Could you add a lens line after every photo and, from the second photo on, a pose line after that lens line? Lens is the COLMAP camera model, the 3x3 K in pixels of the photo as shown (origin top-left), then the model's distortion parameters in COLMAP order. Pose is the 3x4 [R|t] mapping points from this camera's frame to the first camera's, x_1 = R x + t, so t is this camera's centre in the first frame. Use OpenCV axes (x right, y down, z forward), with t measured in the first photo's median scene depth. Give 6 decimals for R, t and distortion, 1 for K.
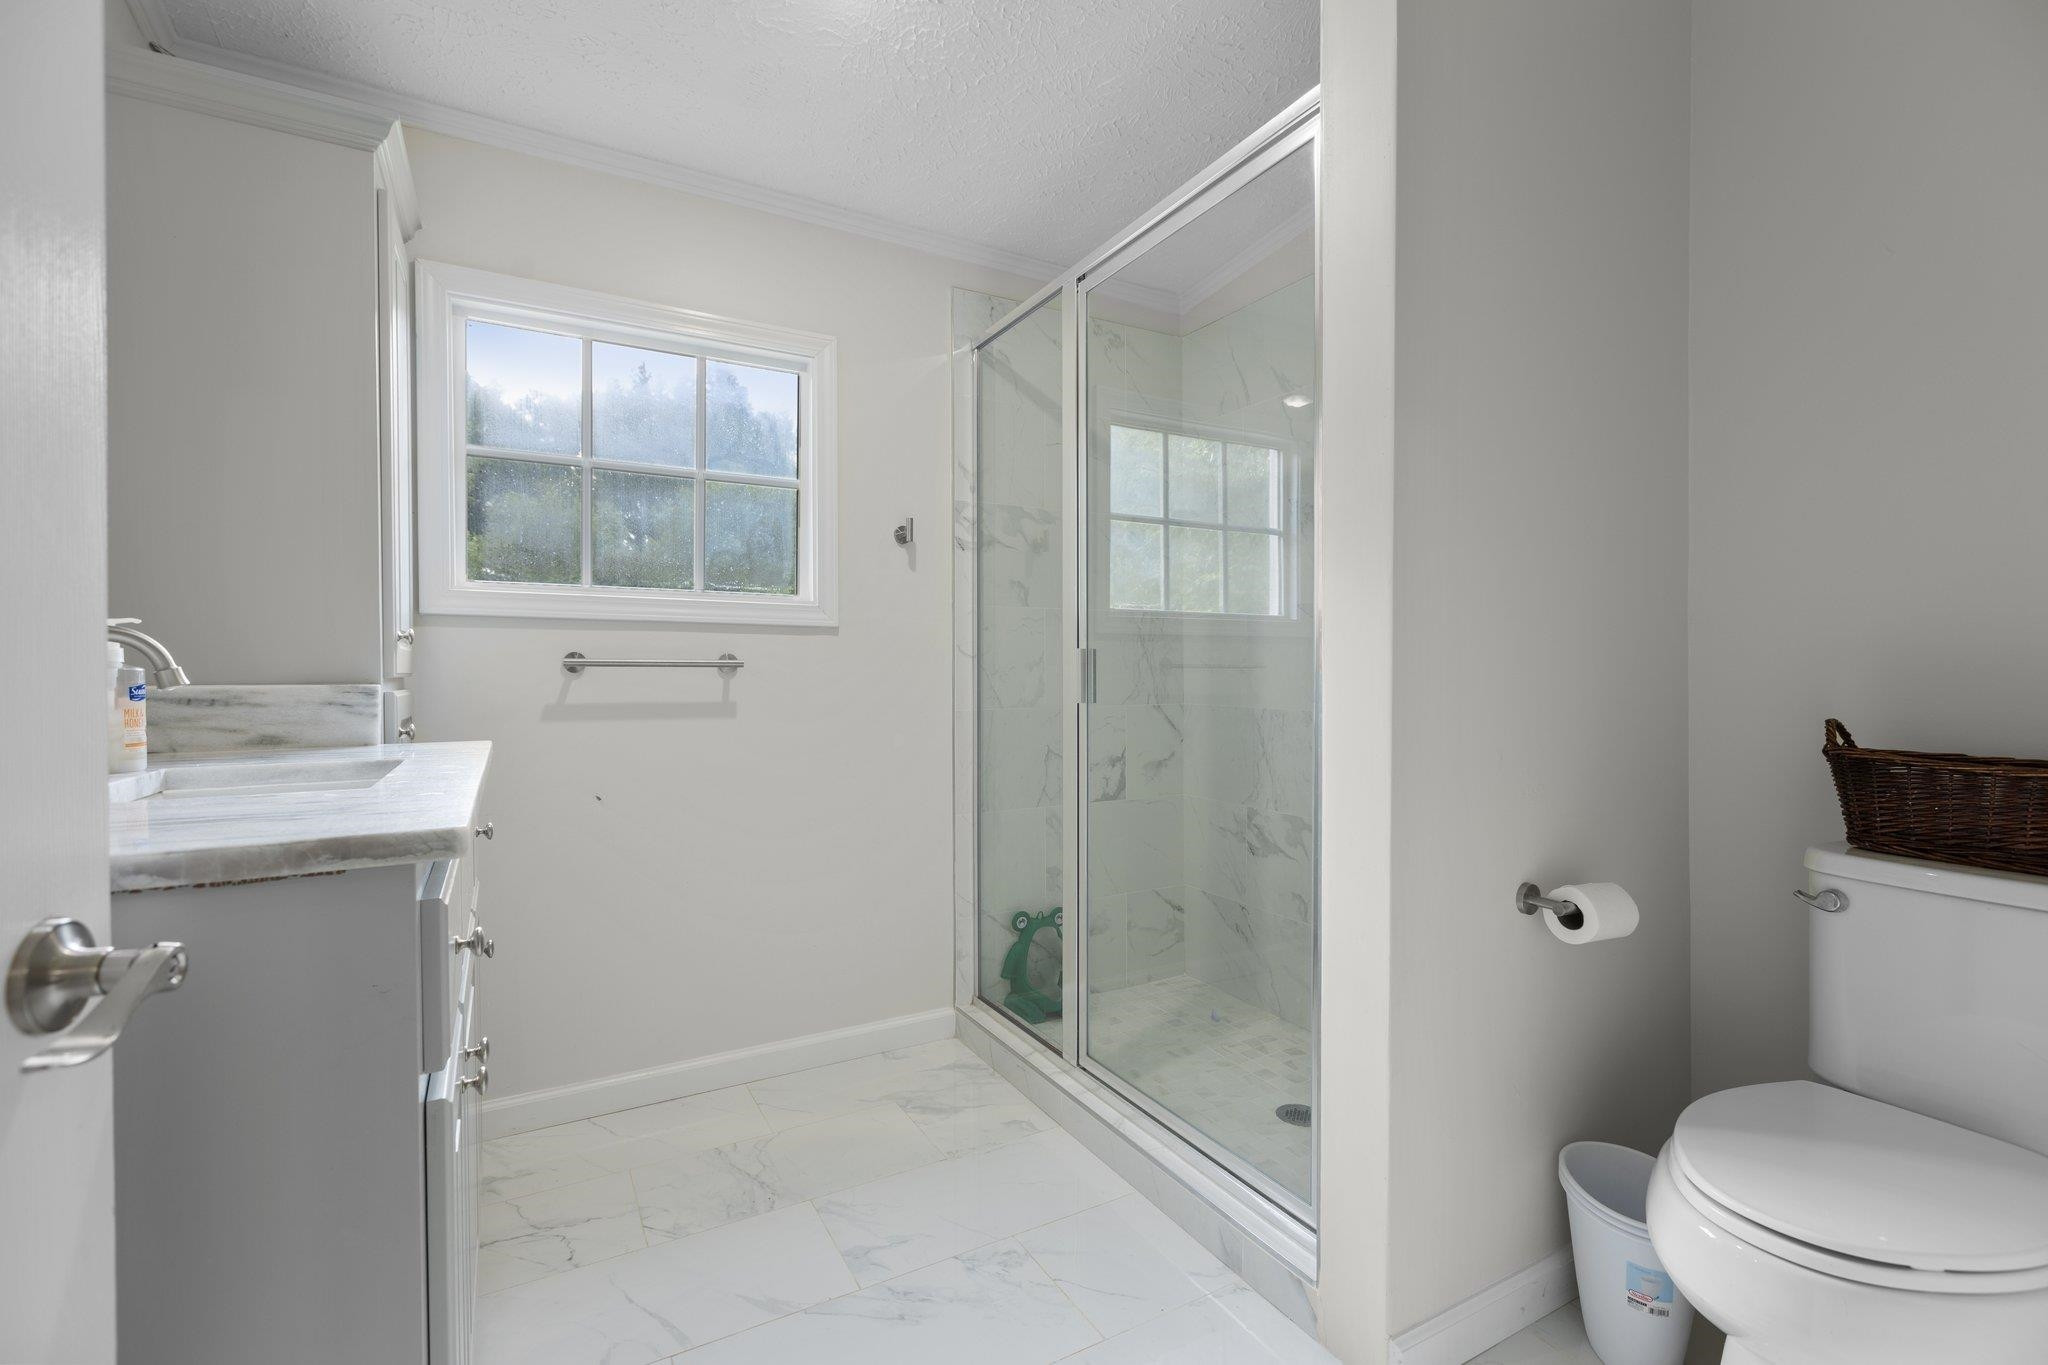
lens RADIAL K [[904.4, 0, 1022.9], [0, 904.4, 680.9], [0, 0, 1]] dist [0.000969, -0.000219]
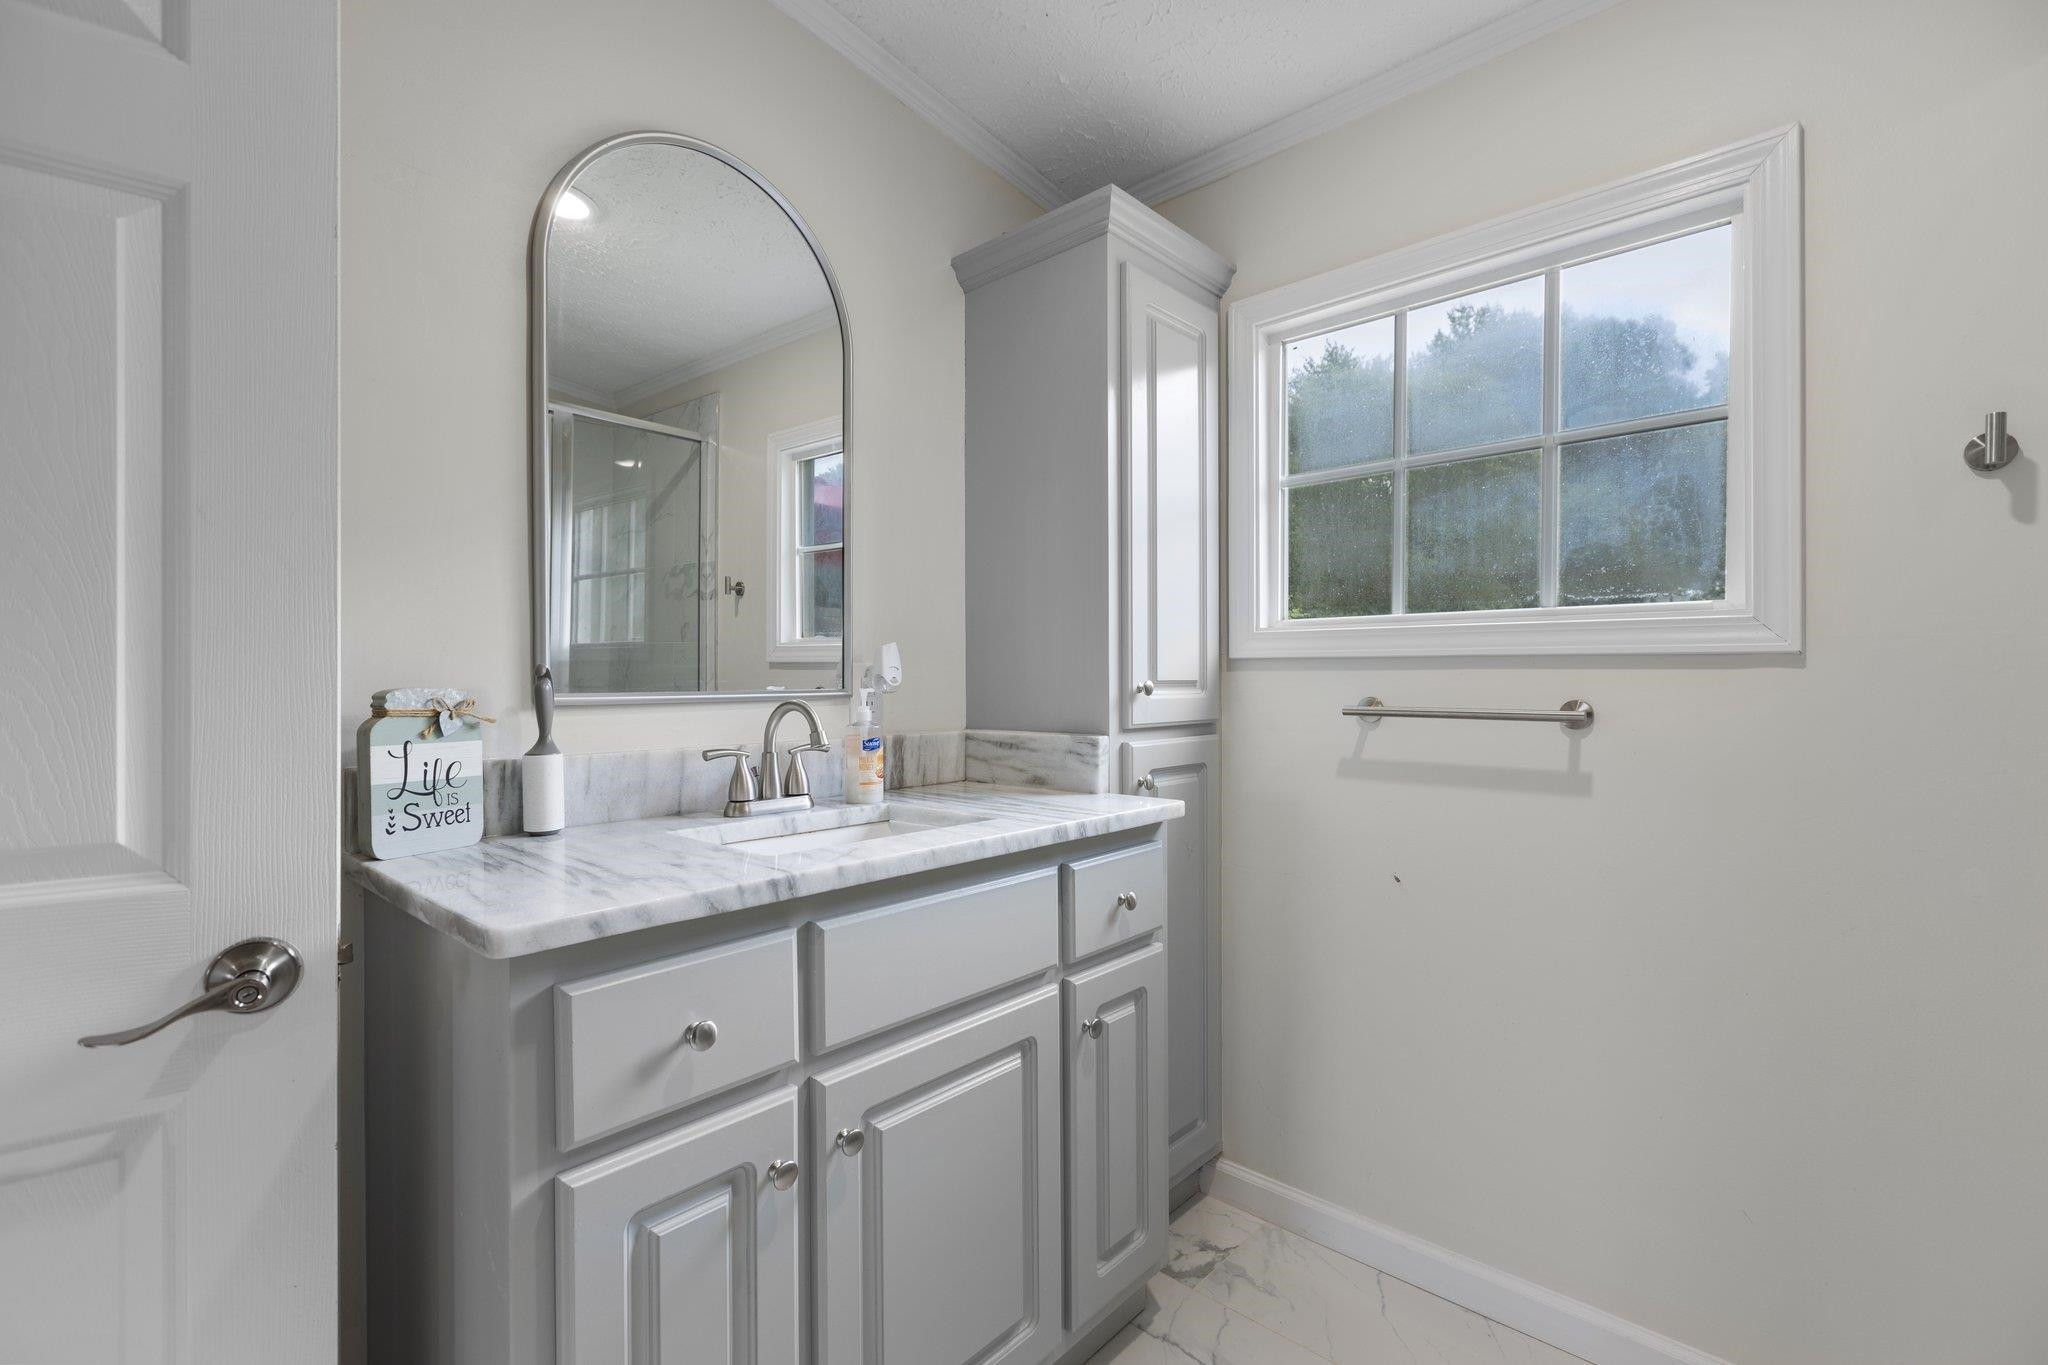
lens RADIAL K [[904.4, 0, 1022.9], [0, 904.4, 680.9], [0, 0, 1]] dist [0.000969, -0.000219]
pose [[0.309986, 0.000519, -0.950741, 0.188933], [-0.006886, 0.999975, -0.001699, -0.042355], [0.950716, 0.007073, 0.309981, 0.428782]]
